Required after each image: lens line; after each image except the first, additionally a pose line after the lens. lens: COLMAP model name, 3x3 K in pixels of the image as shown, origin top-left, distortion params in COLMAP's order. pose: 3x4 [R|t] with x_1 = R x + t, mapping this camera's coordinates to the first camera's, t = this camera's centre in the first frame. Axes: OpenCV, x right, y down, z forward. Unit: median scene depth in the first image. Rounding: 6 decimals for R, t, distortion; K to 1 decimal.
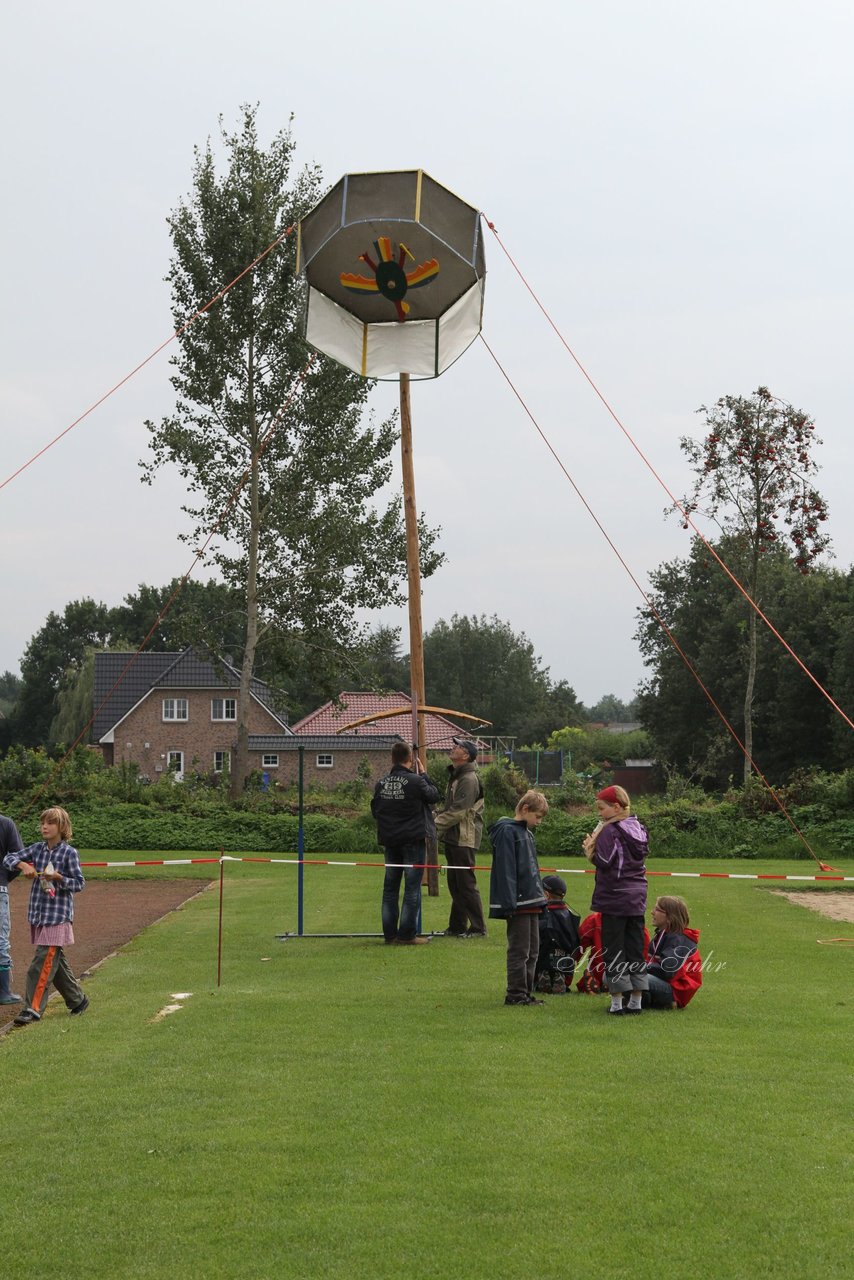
lens RADIAL K [[3235.7, 0, 427.5], [0, 3235.7, 639.9], [0, 0, 1]] dist [-0.234794, 0.000000]
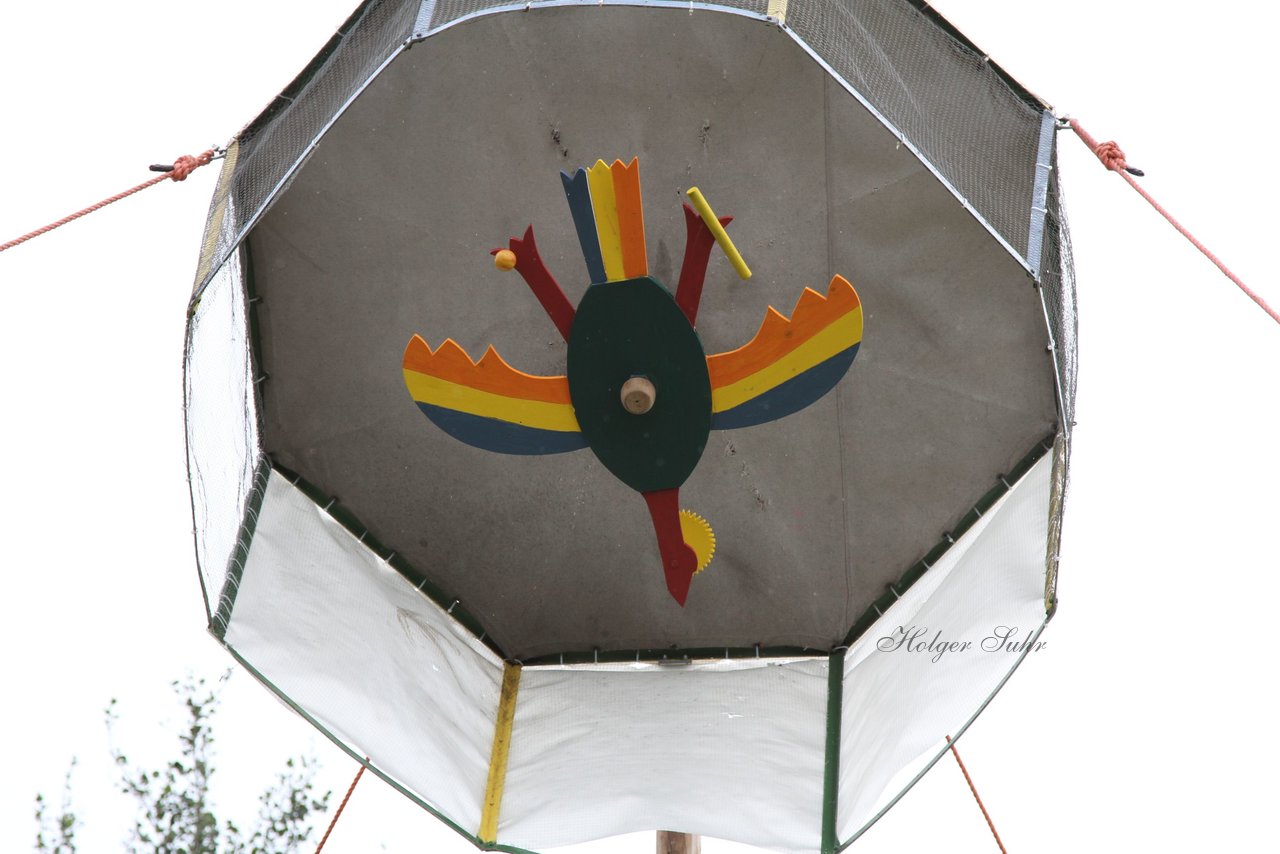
lens RADIAL K [[6242.5, 0, 639.5], [0, 6242.5, 426.9], [0, 0, 1]] dist [0.137177, 0.000000]
pose [[0.999217, 0.038488, -0.009122, -0.007096], [-0.039400, 0.948161, -0.315338, 0.021471], [-0.003488, 0.315451, 0.948935, 0.594075]]
